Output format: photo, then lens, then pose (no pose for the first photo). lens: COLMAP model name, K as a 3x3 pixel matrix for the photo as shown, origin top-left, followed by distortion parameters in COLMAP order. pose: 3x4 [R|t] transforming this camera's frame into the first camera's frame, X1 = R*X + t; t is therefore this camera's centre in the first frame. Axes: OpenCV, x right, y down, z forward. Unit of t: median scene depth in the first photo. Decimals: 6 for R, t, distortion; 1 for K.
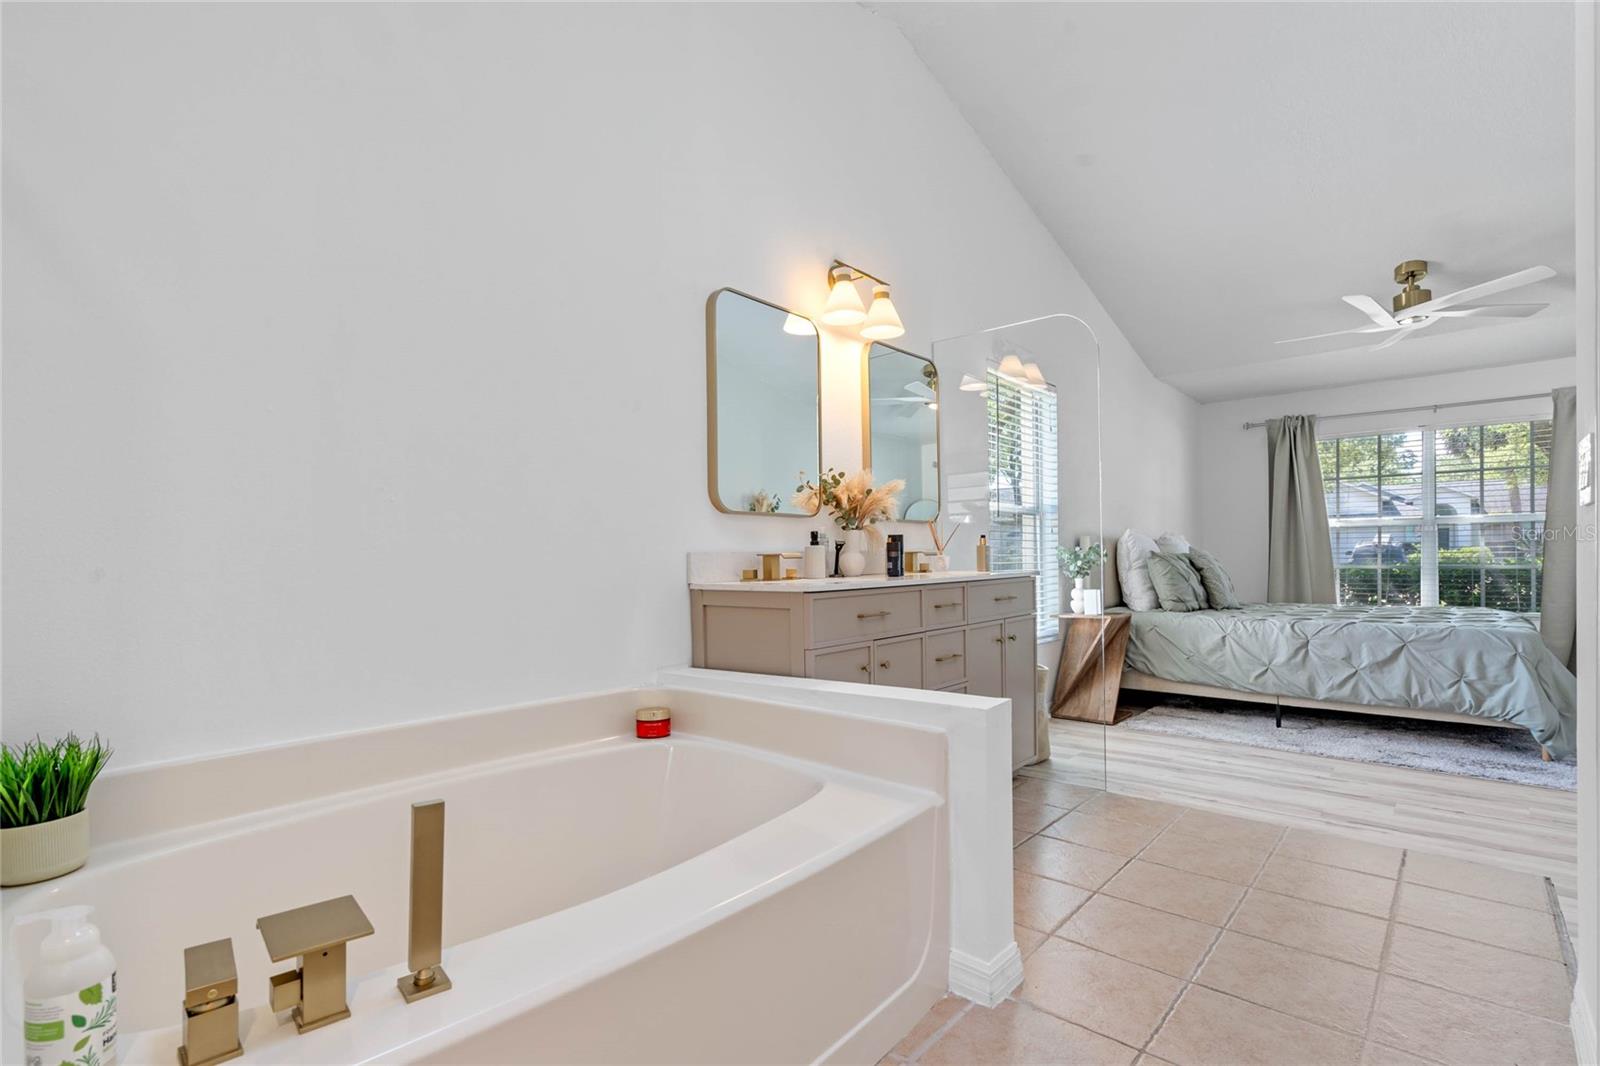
lens RADIAL K [[726.1, 0, 799.6], [0, 726.1, 541.9], [0, 0, 1]] dist [-0.001699, 0.002030]
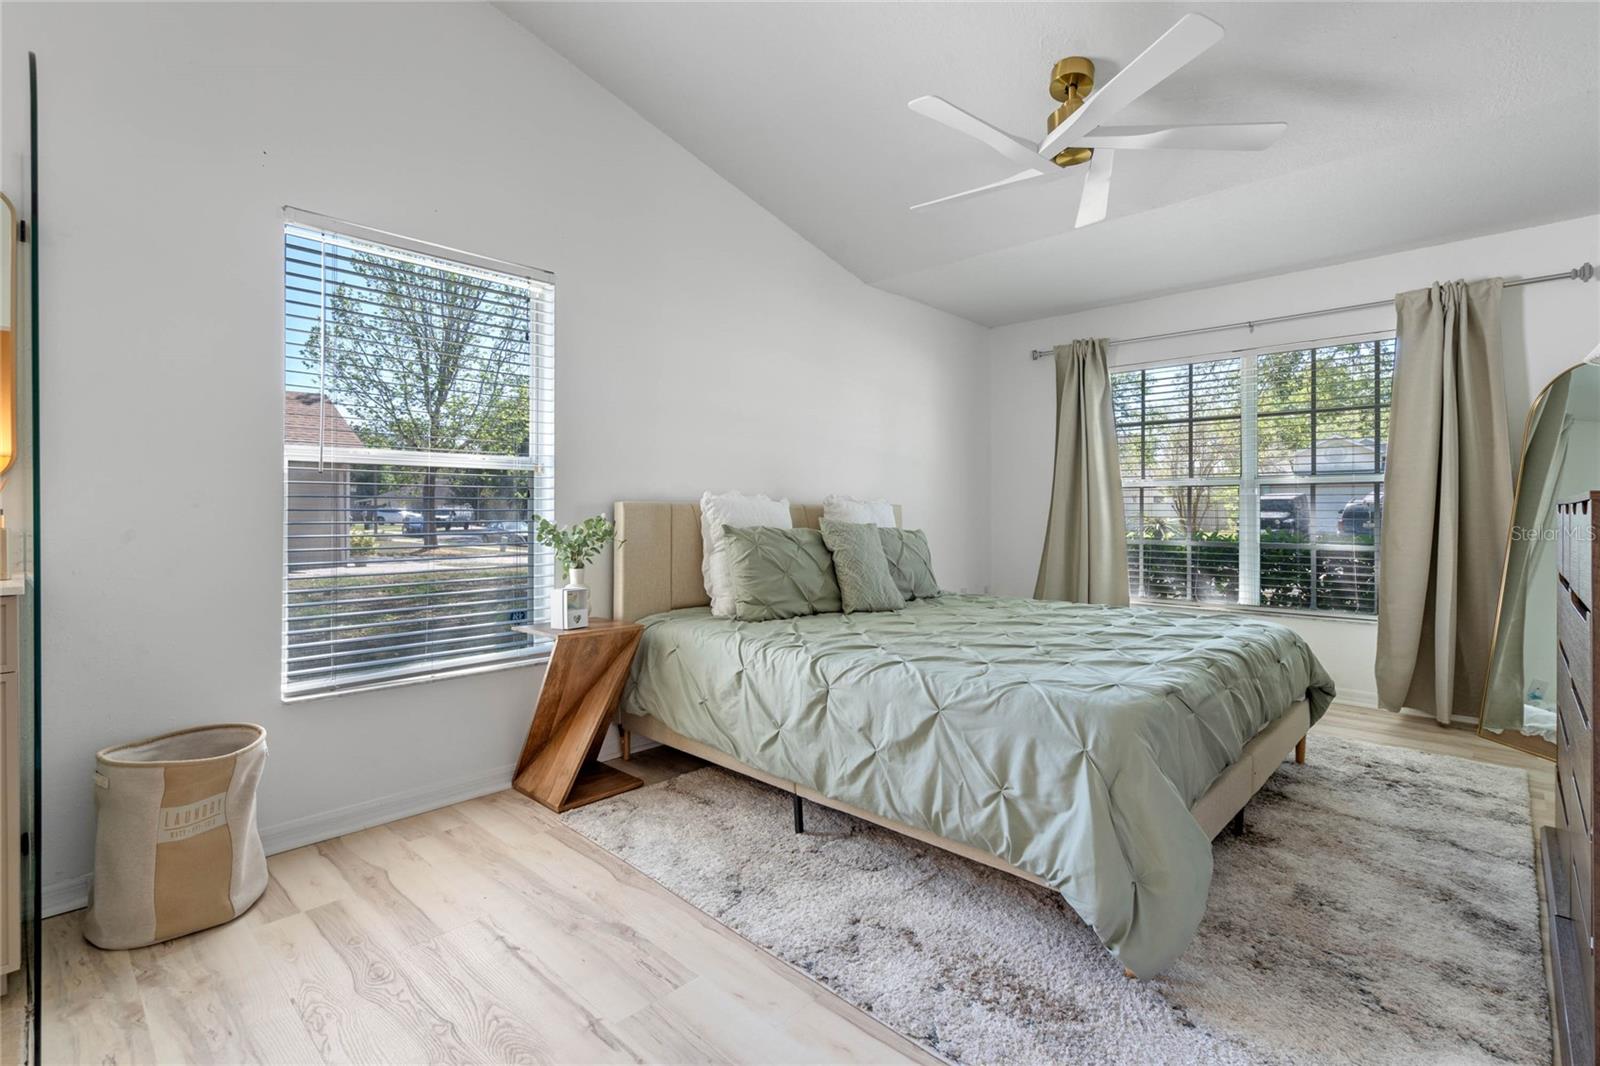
lens RADIAL K [[726.1, 0, 771.0], [0, 726.1, 496.4], [0, 0, 1]] dist [-0.001699, 0.002030]
pose [[0.999564, 0.007147, -0.028661, 0.692212], [-0.007083, 0.999972, 0.002311, -0.020381], [0.028677, -0.002107, 0.999587, 0.433835]]
